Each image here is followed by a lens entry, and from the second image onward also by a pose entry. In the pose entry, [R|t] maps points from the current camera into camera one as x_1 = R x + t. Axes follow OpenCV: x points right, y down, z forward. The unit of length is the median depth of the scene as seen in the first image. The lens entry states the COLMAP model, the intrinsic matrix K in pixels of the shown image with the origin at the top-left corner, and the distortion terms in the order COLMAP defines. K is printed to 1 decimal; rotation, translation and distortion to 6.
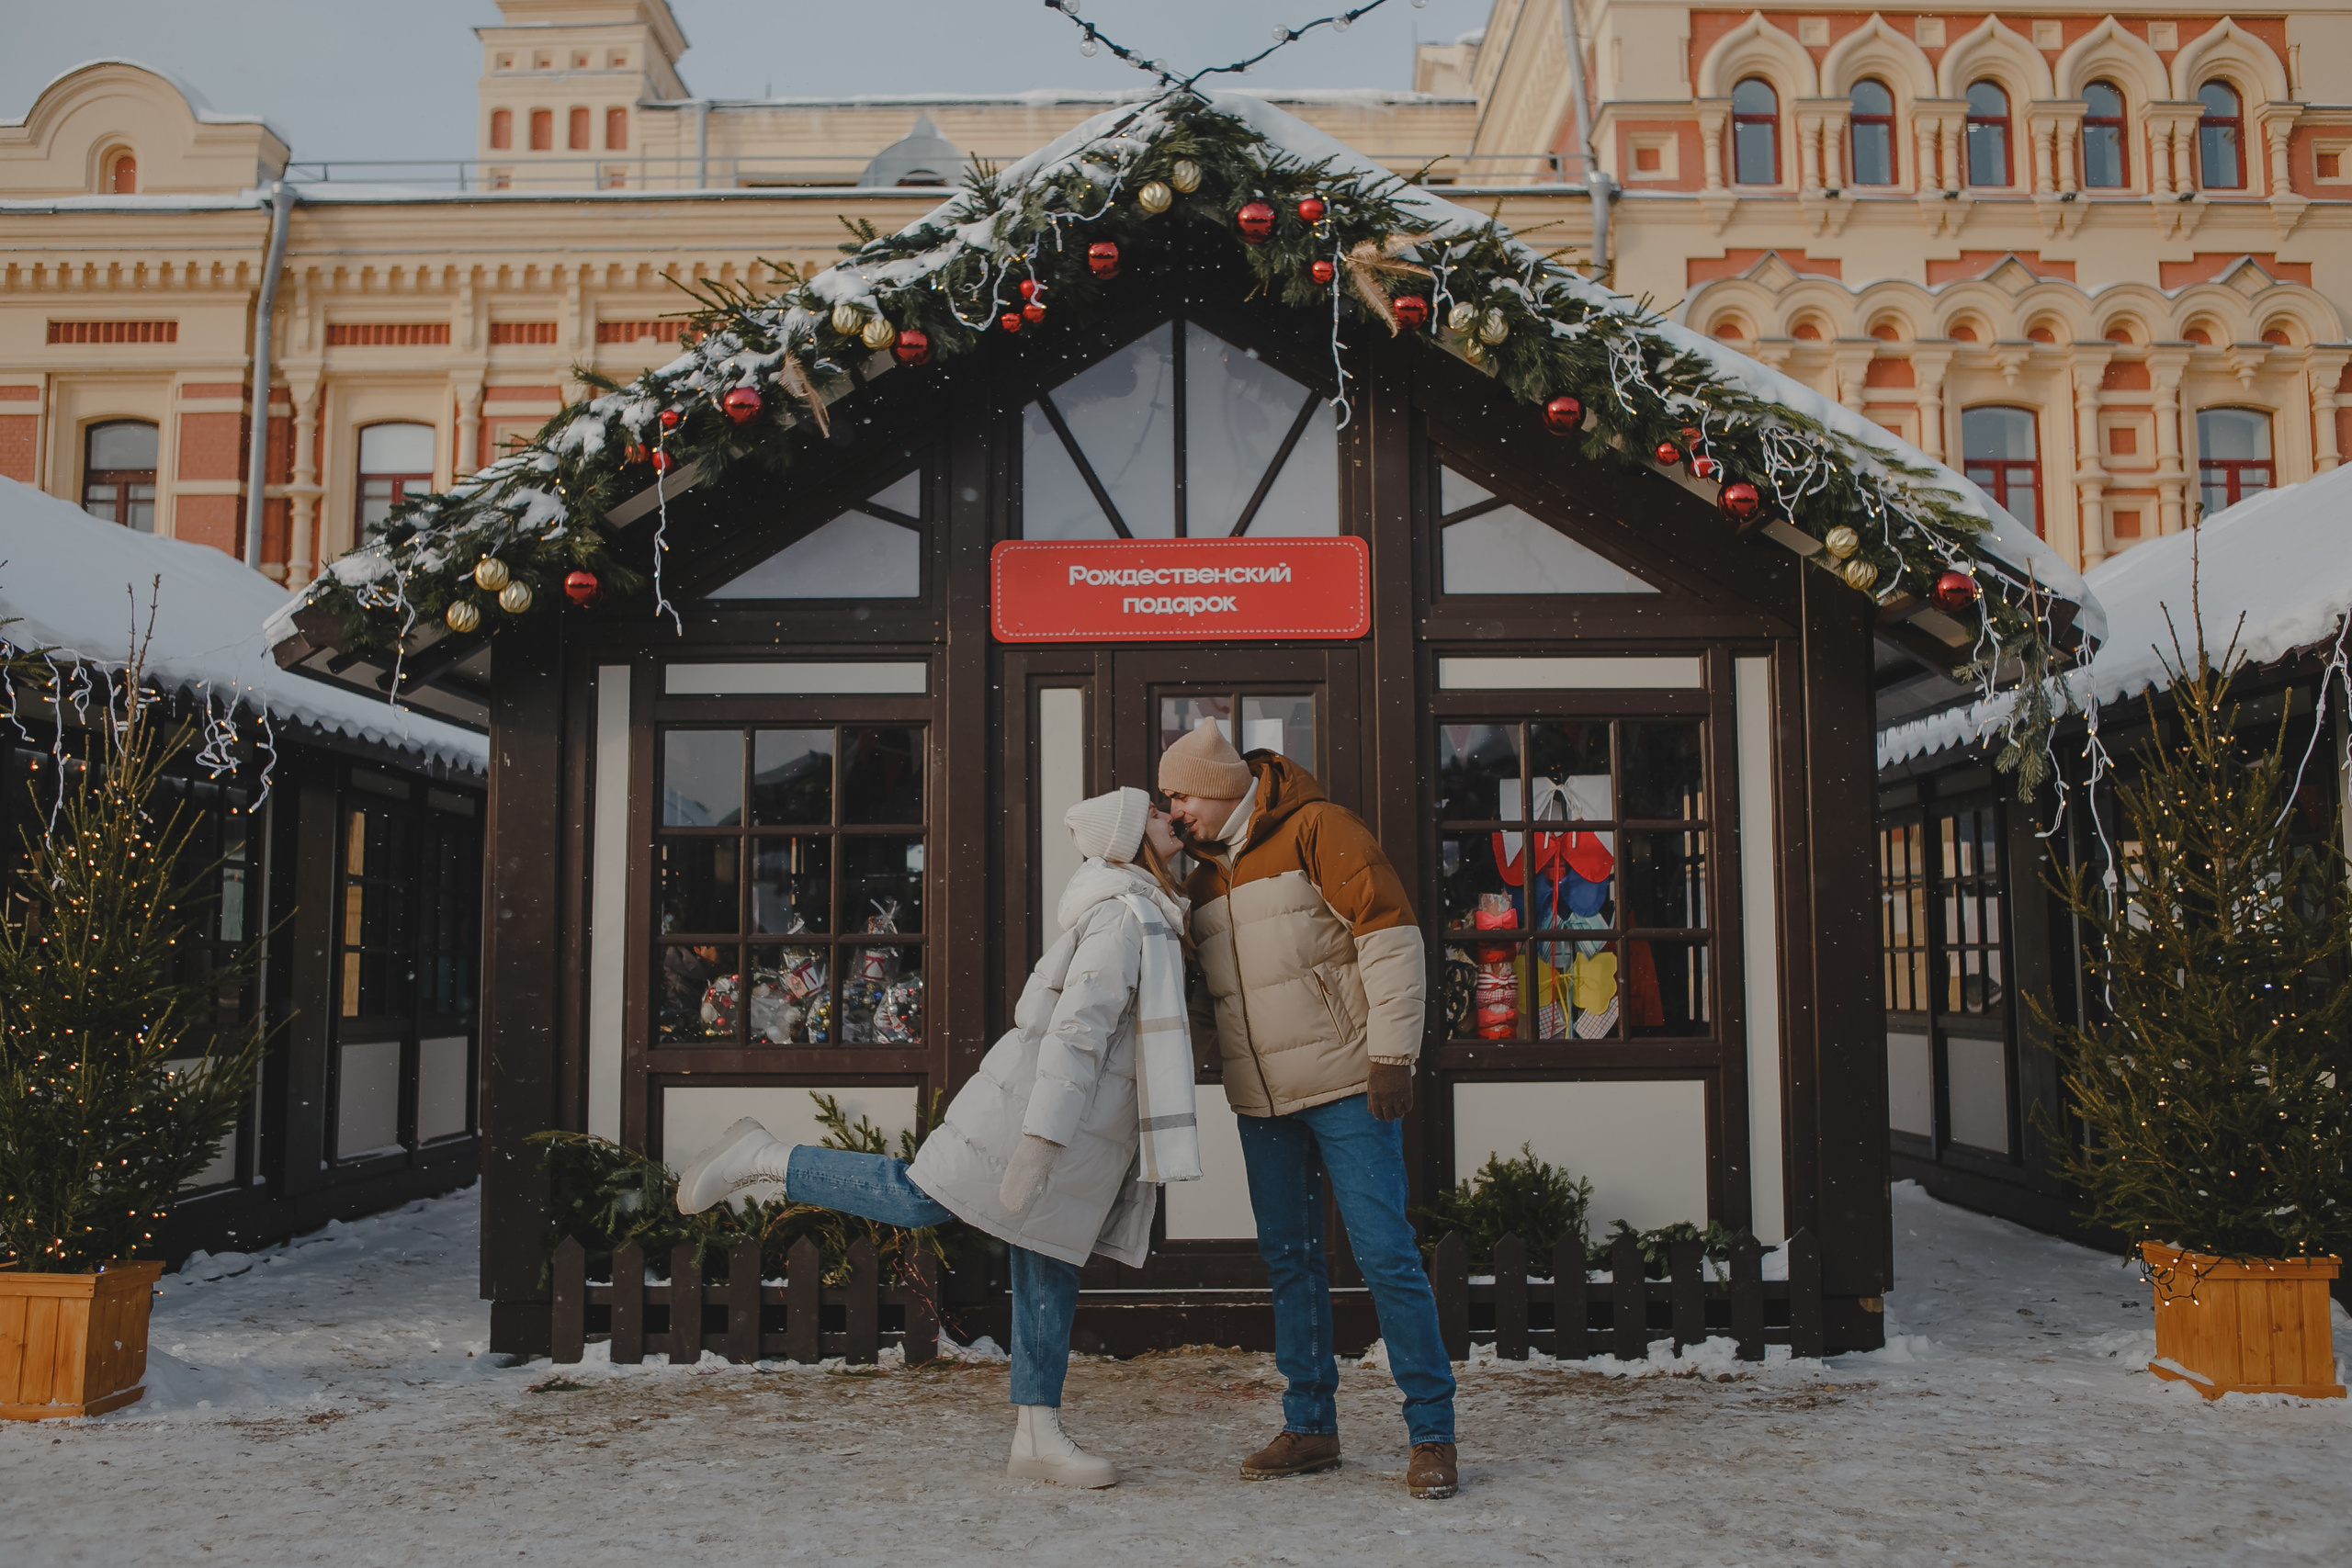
lens RADIAL K [[2144.6, 0, 1186.2], [0, 2144.6, 696.2], [0, 0, 1]] dist [-0.093795, 0.099918]
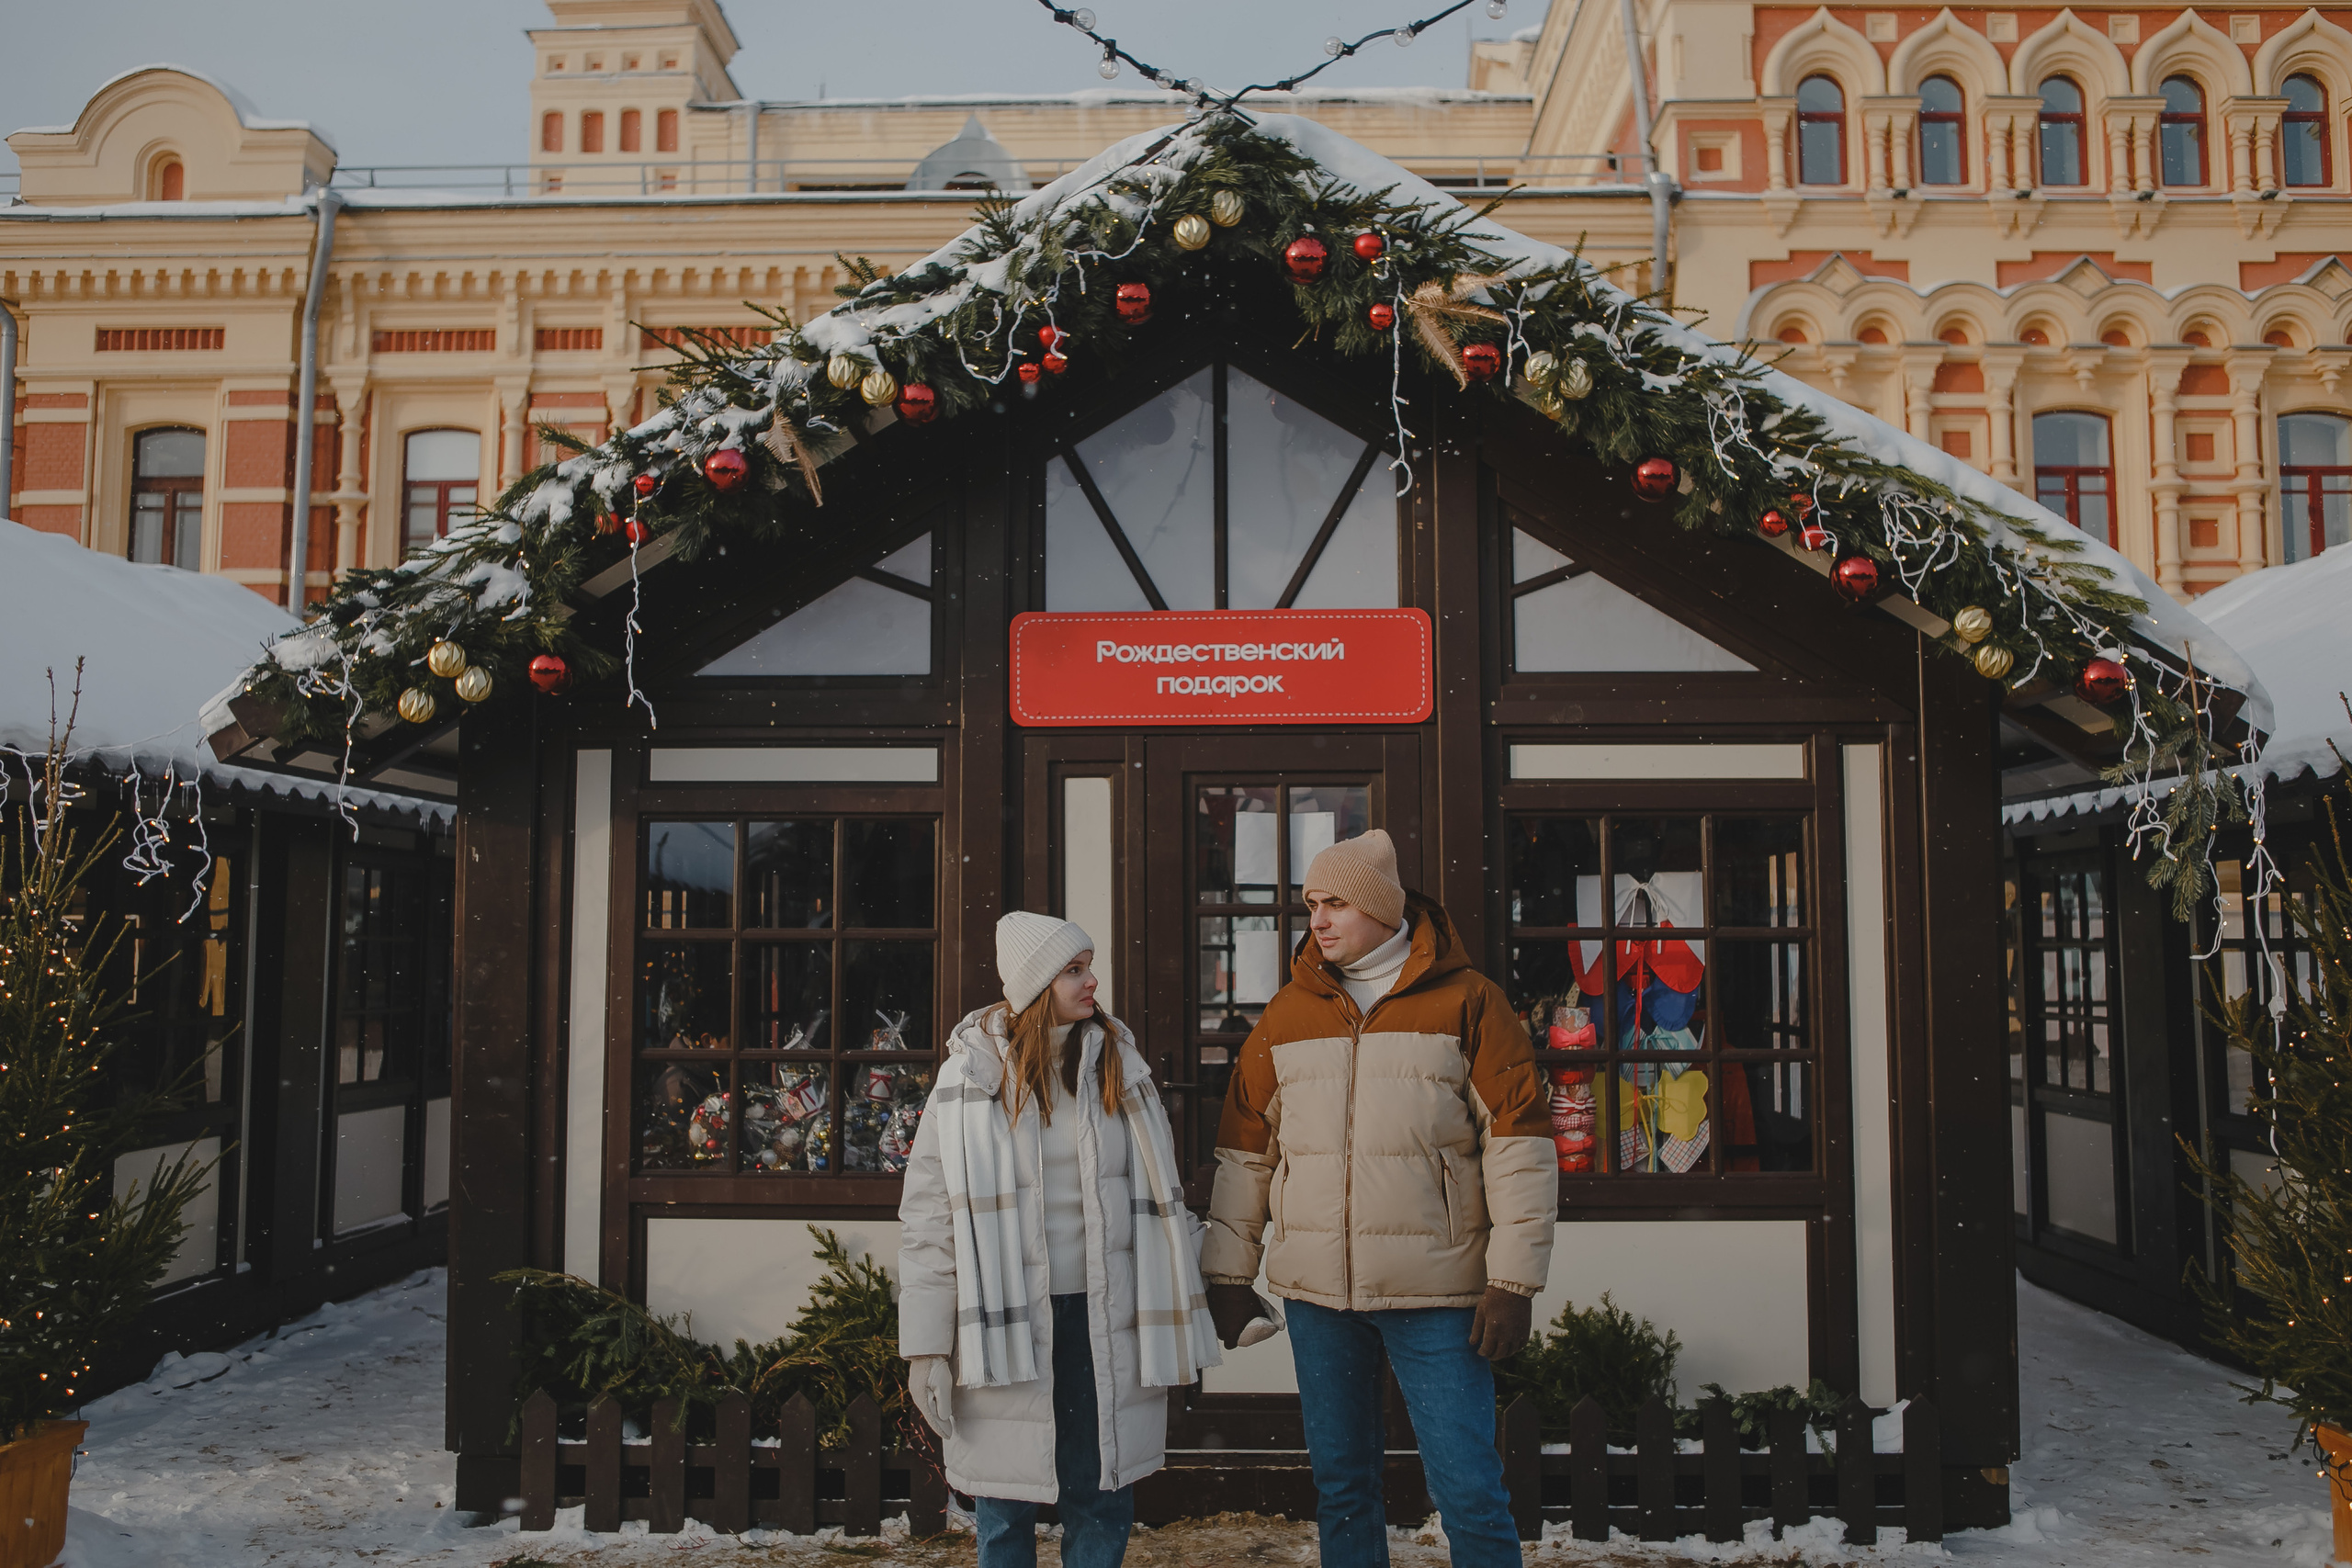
lens RADIAL K [[2144.6, 0, 1175.7], [0, 2144.6, 710.1], [0, 0, 1]] dist [-0.093795, 0.099918]
pose [[0.999571, 0.002414, -0.029185, 0.004715], [-0.002209, 0.999973, 0.007060, -0.038298], [0.029201, -0.006992, 0.999549, 0.104342]]
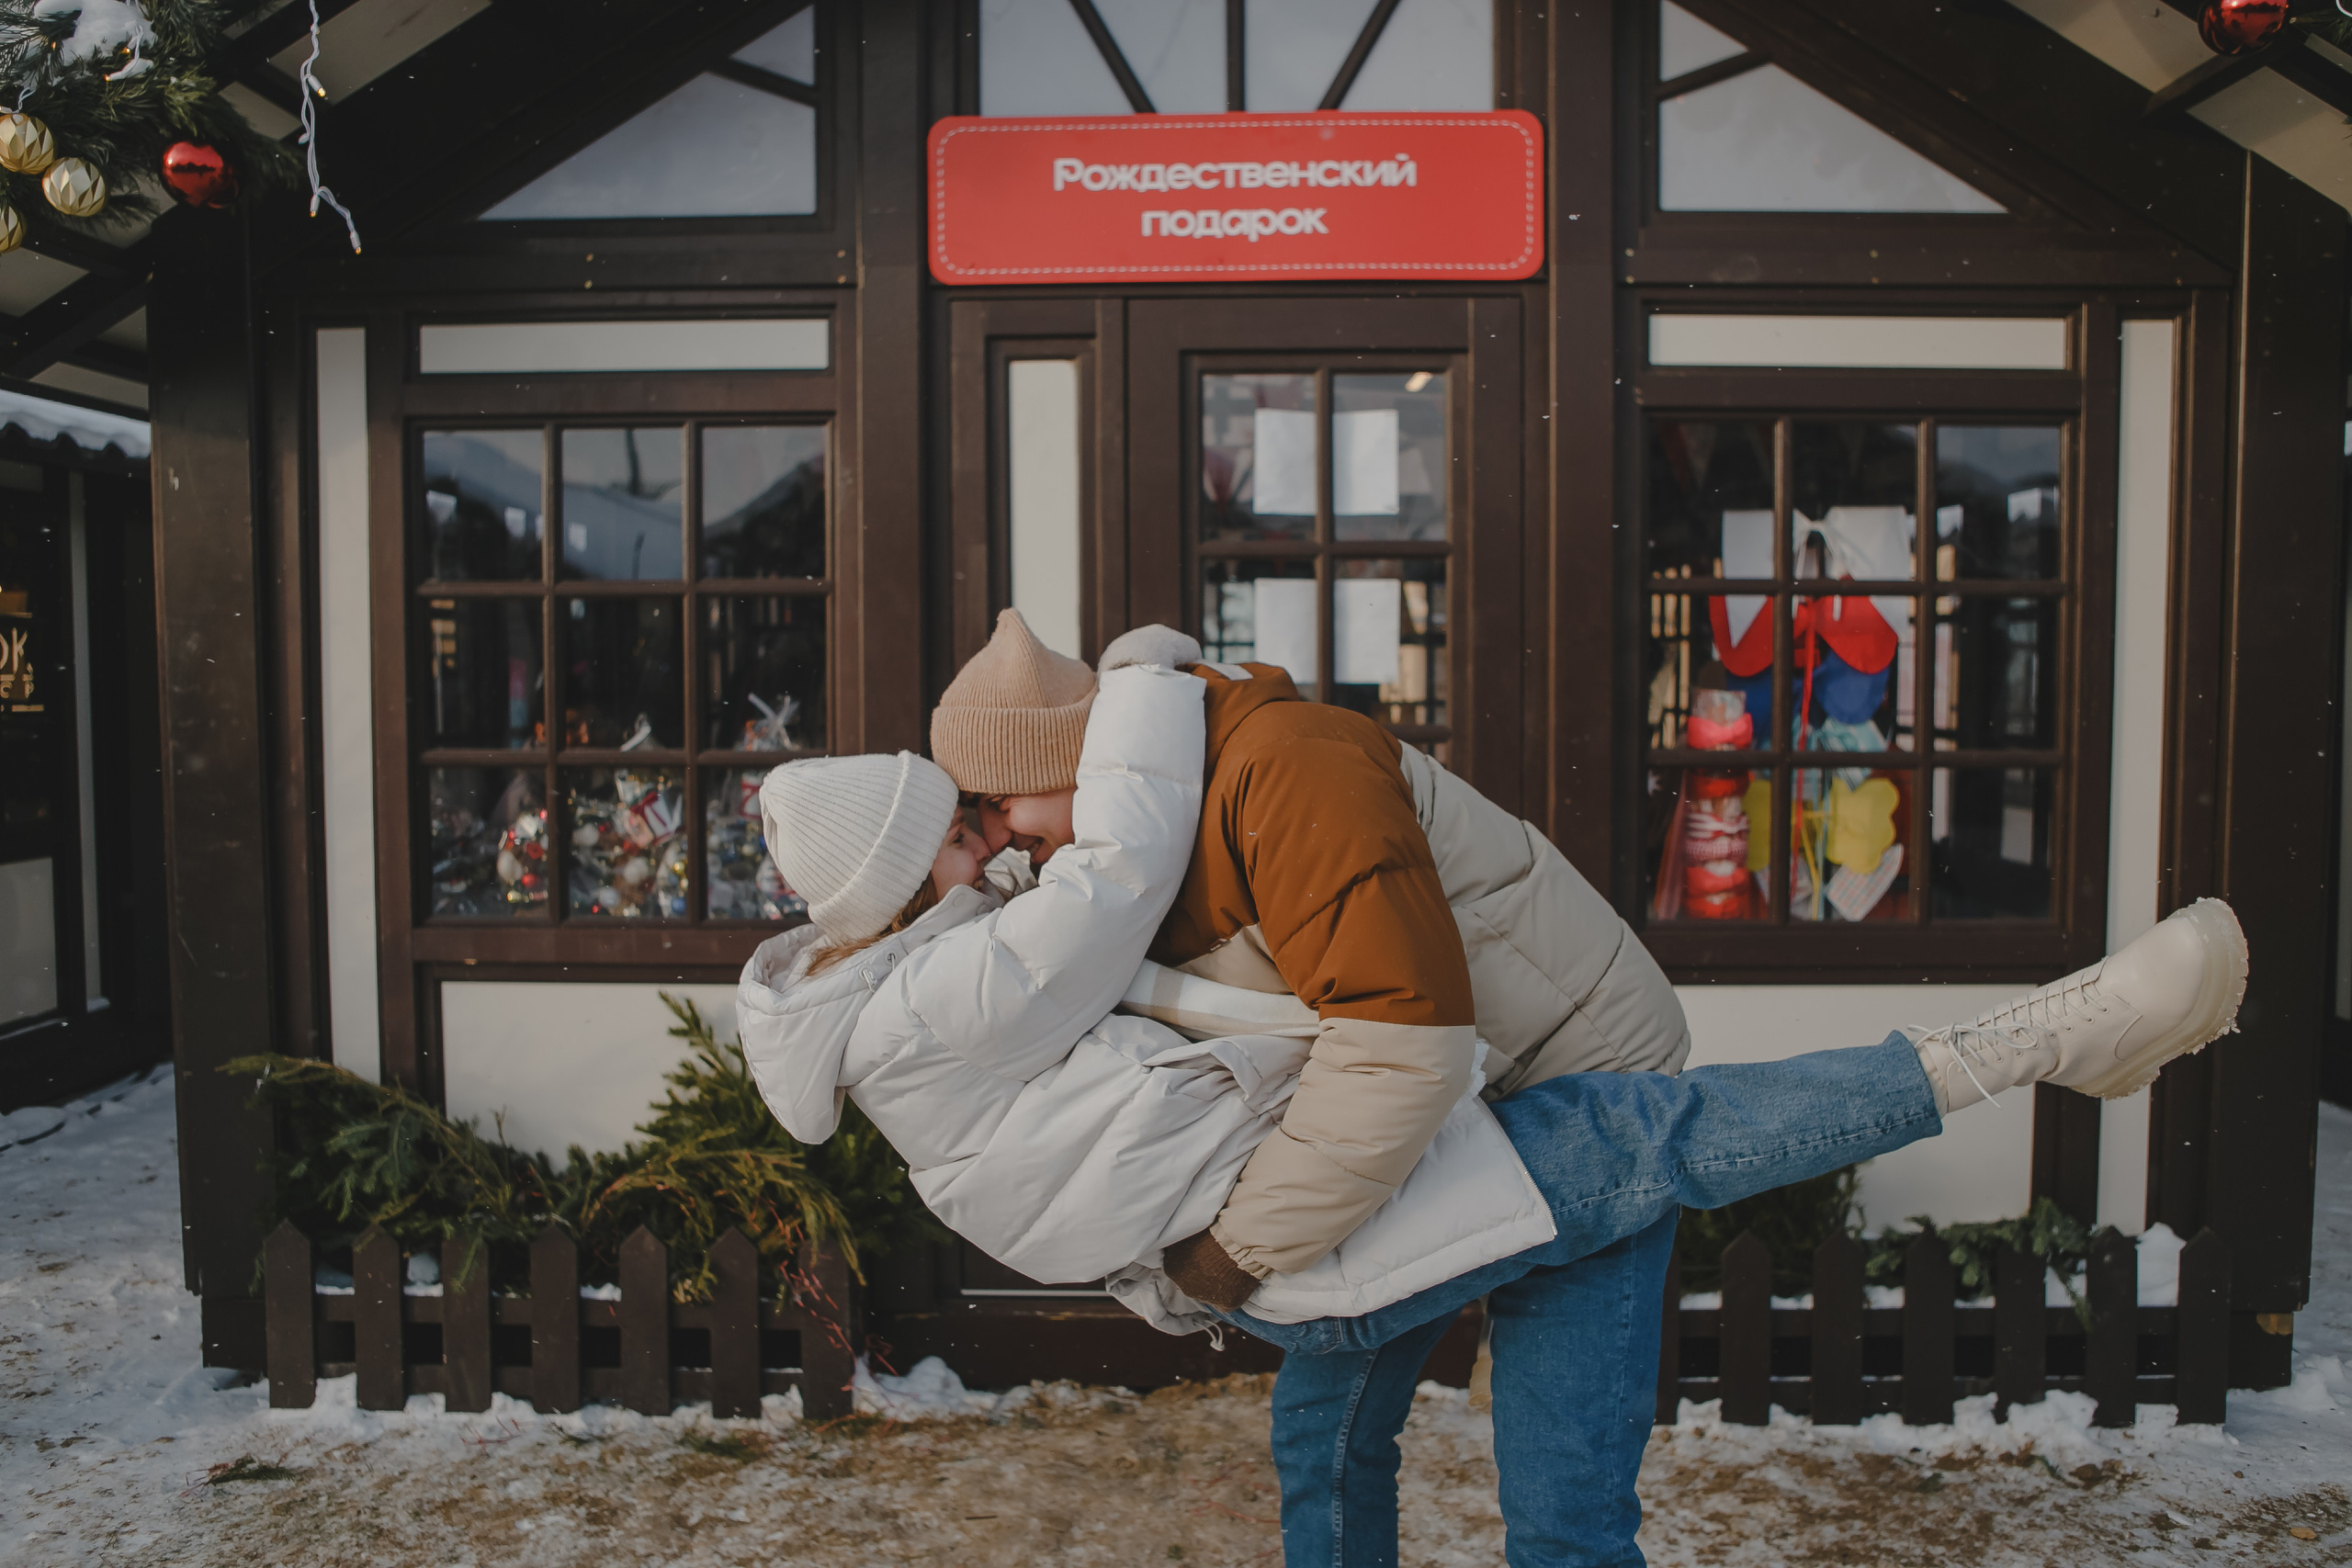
lens RADIAL K [[1897.5, 0, 1174.9], [0, 1897.5, 772.5], [0, 0, 1]] dist [-0.068344, 0.023036]
pose [[0.999791, 0.006593, -0.019327, -0.008415], [-0.003150, 0.984908, 0.173048, 0.019157], [0.020177, -0.172951, 0.984724, 0.439449]]
